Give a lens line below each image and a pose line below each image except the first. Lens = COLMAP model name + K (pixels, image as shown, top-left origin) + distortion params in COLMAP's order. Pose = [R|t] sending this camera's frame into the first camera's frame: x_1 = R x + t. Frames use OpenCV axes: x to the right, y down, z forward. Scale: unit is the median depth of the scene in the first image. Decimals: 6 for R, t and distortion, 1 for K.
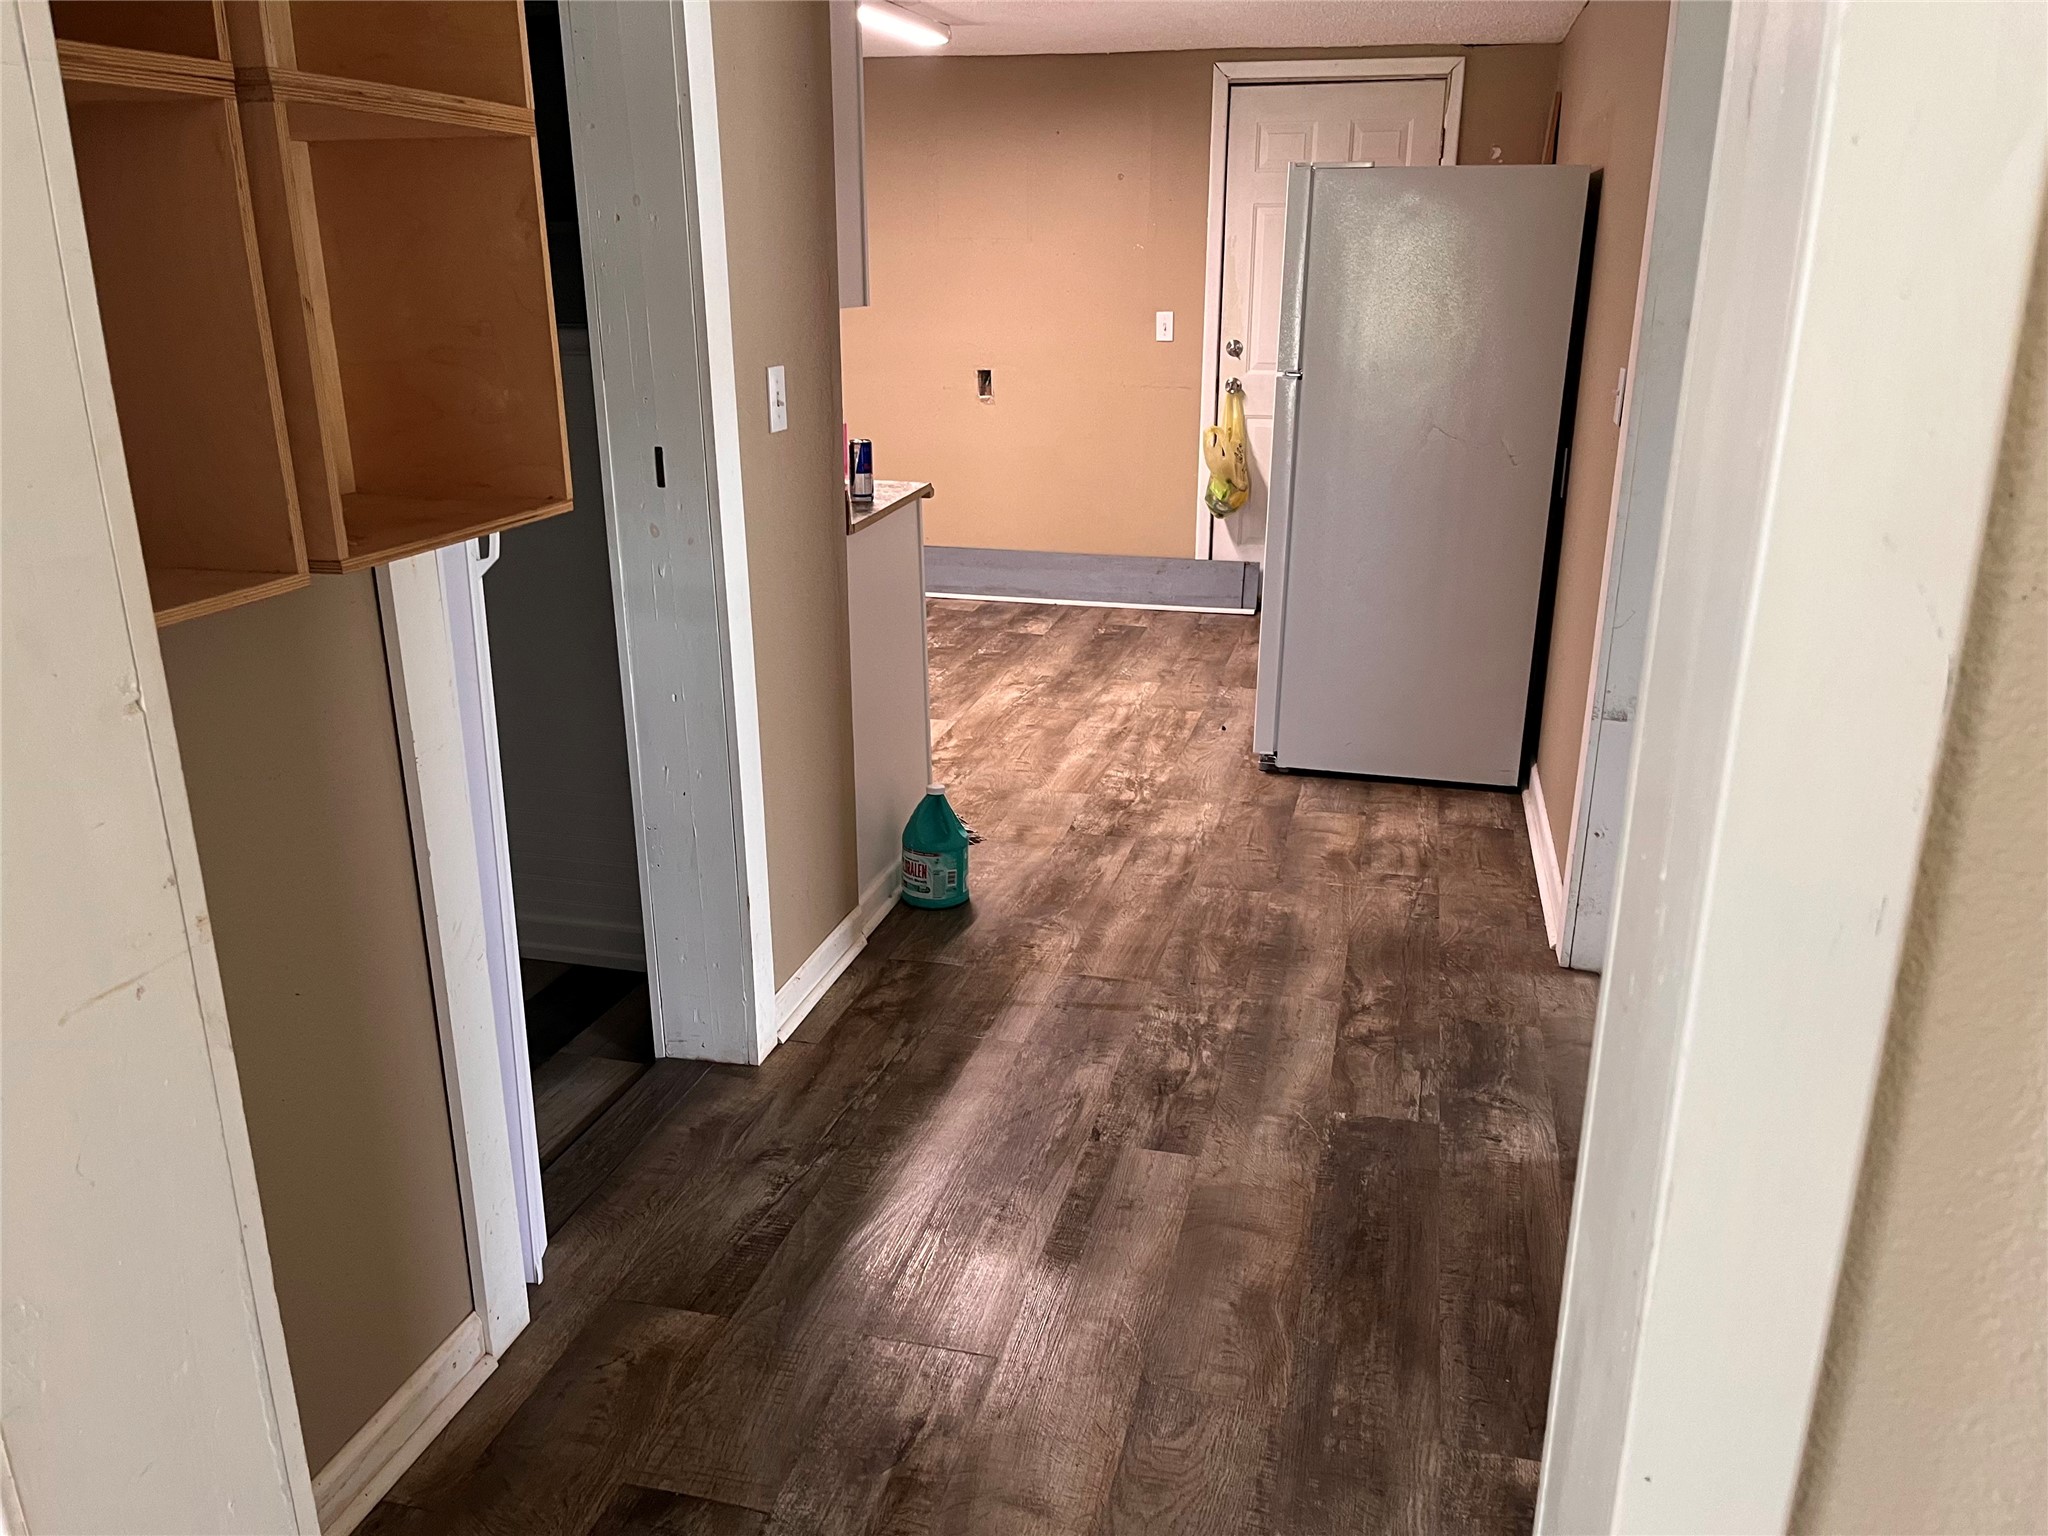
lens RADIAL K [[1552.3, 0, 1030.3], [0, 1552.3, 776.7], [0, 0, 1]] dist [0.064896, -0.081903]
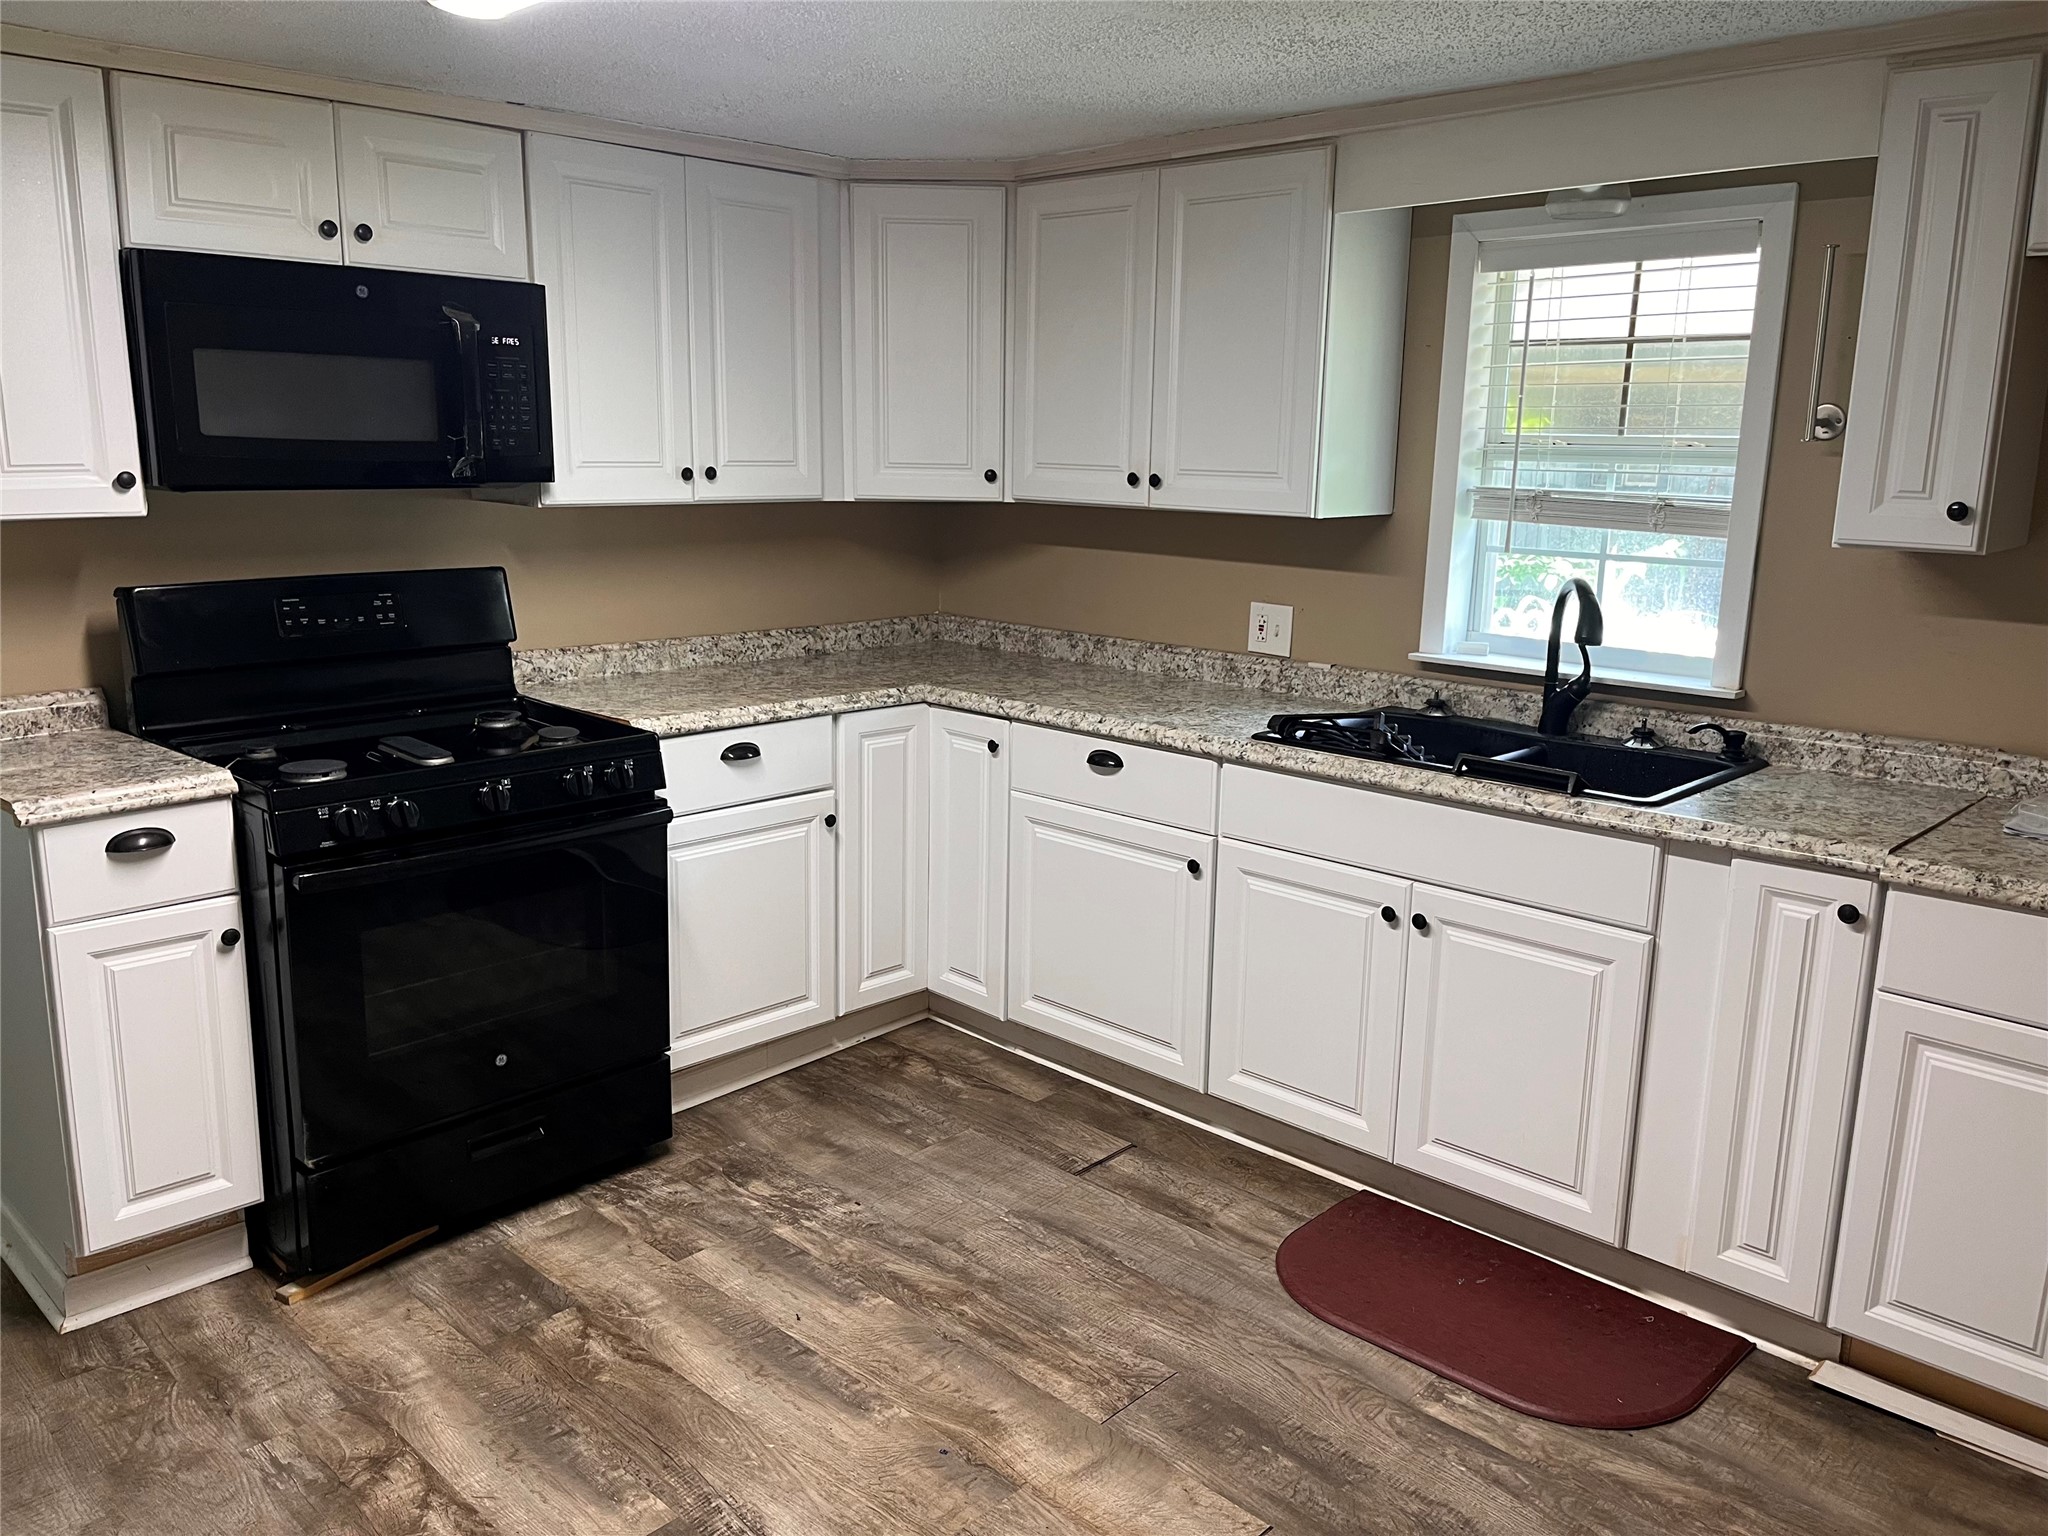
lens RADIAL K [[1552.3, 0, 1043.2], [0, 1552.3, 775.3], [0, 0, 1]] dist [0.064896, -0.081903]
pose [[-0.493585, 0.180828, -0.850691, 0.215975], [-0.295825, 0.884913, 0.359745, -0.437979], [0.817840, 0.429220, -0.383286, 1.251189]]
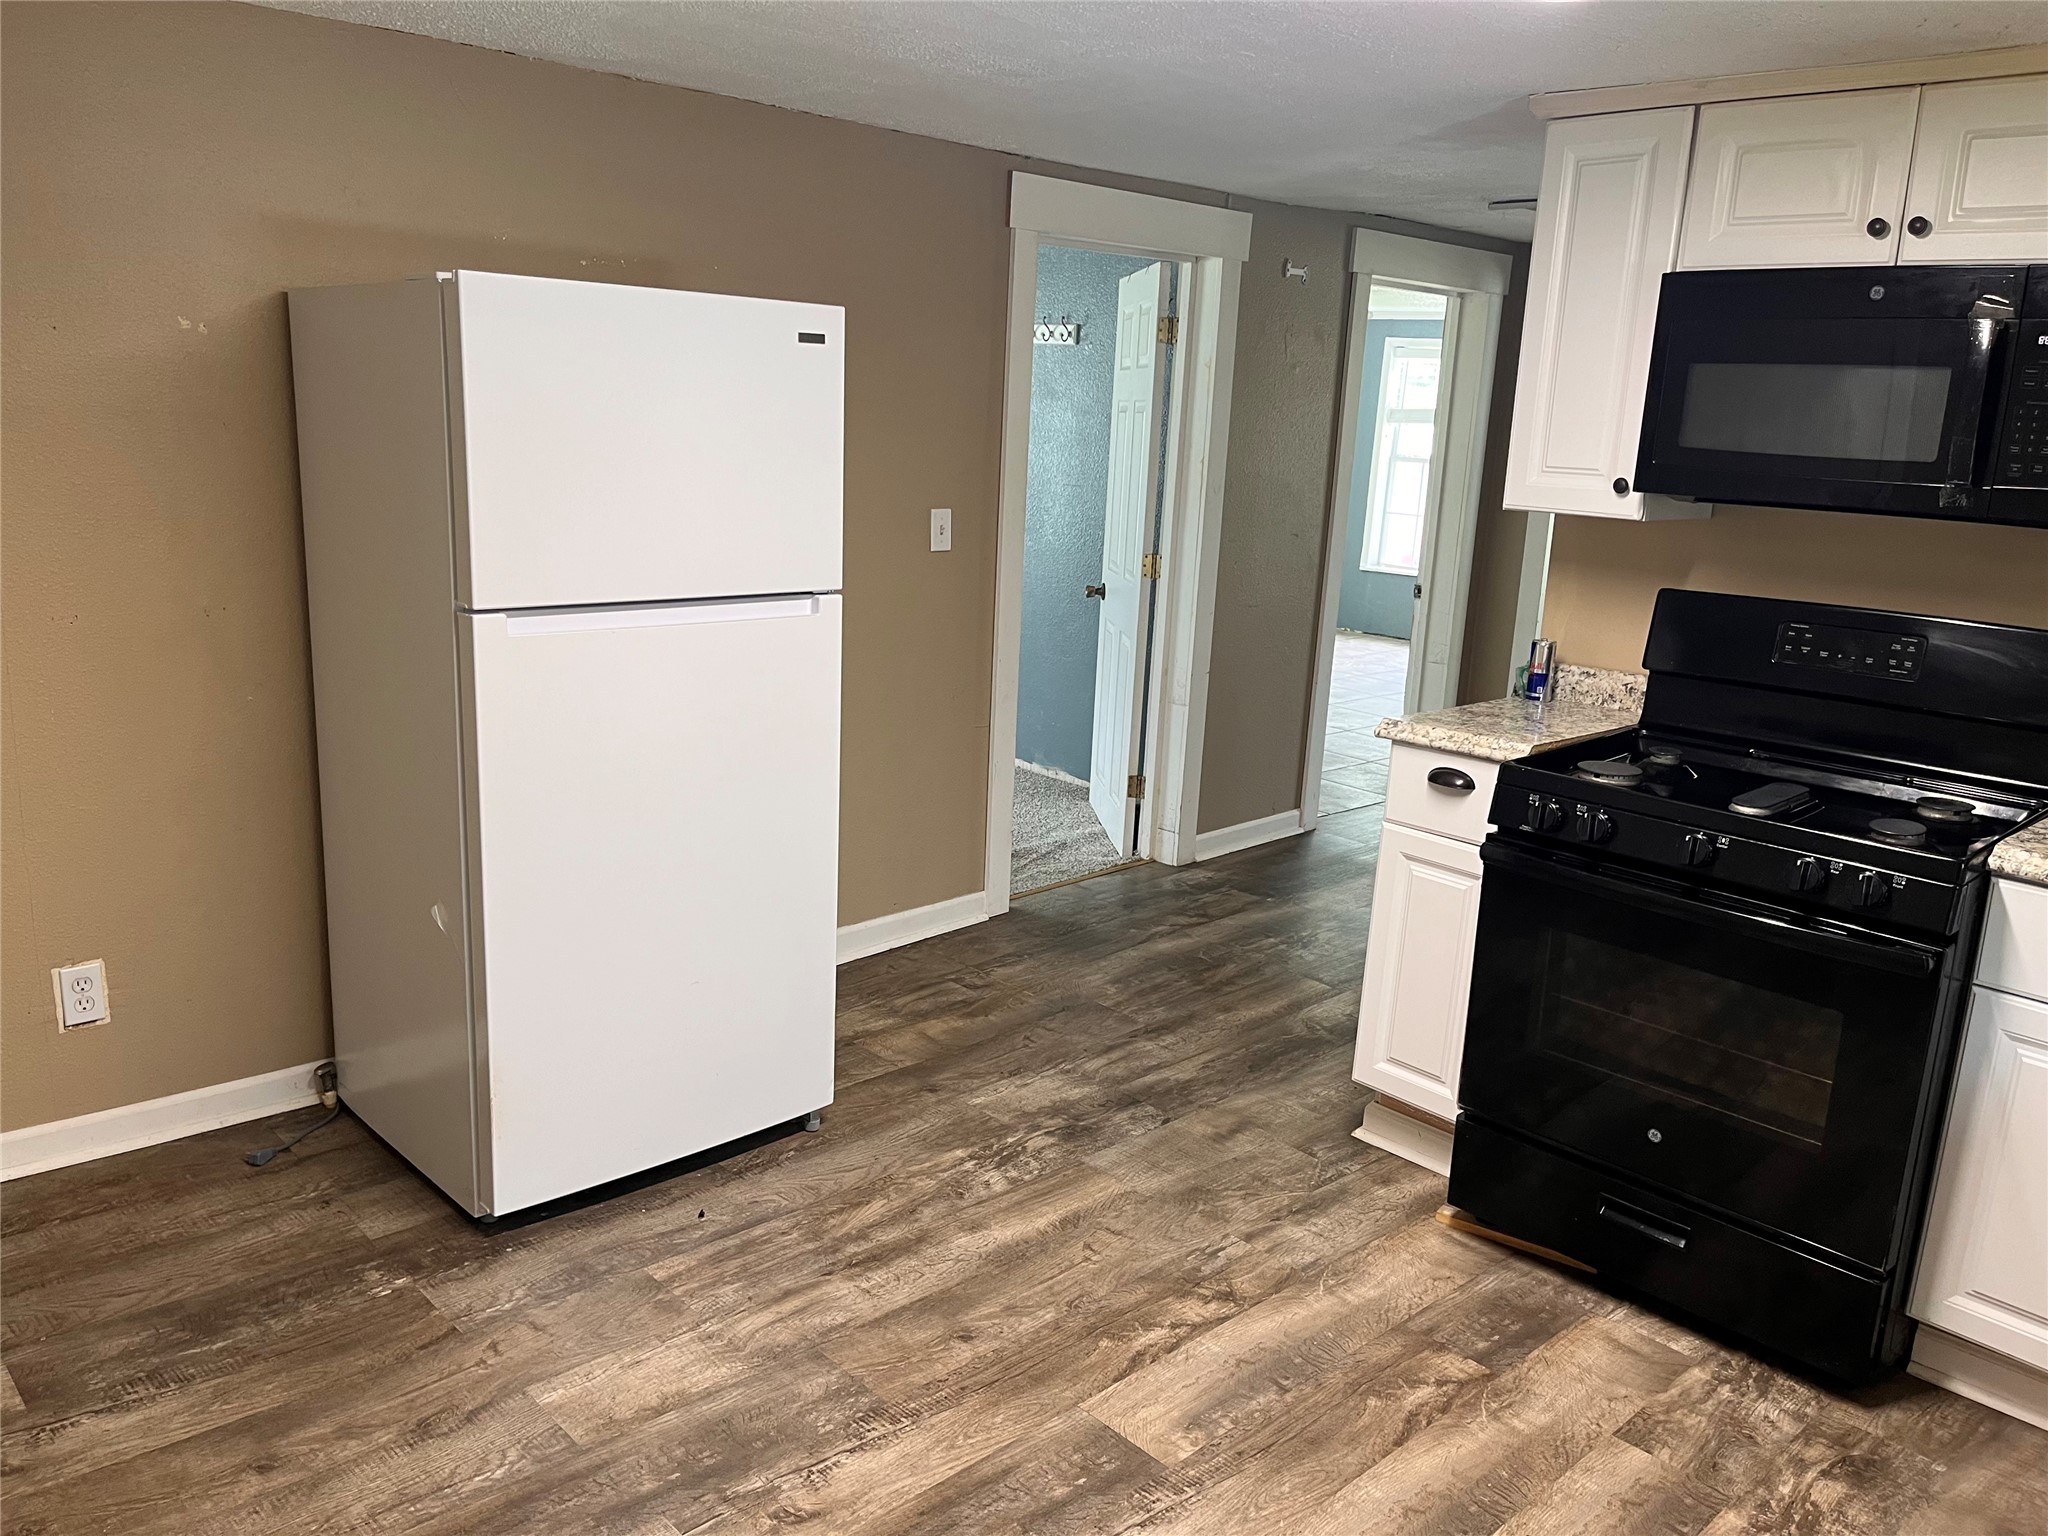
lens RADIAL K [[1552.3, 0, 1013.5], [0, 1552.3, 759.5], [0, 0, 1]] dist [0.064896, -0.081903]
pose [[-0.837161, -0.156886, 0.523974, -0.266927], [0.134360, 0.869639, 0.475052, -0.465371], [-0.530197, 0.468096, -0.706949, 1.341211]]
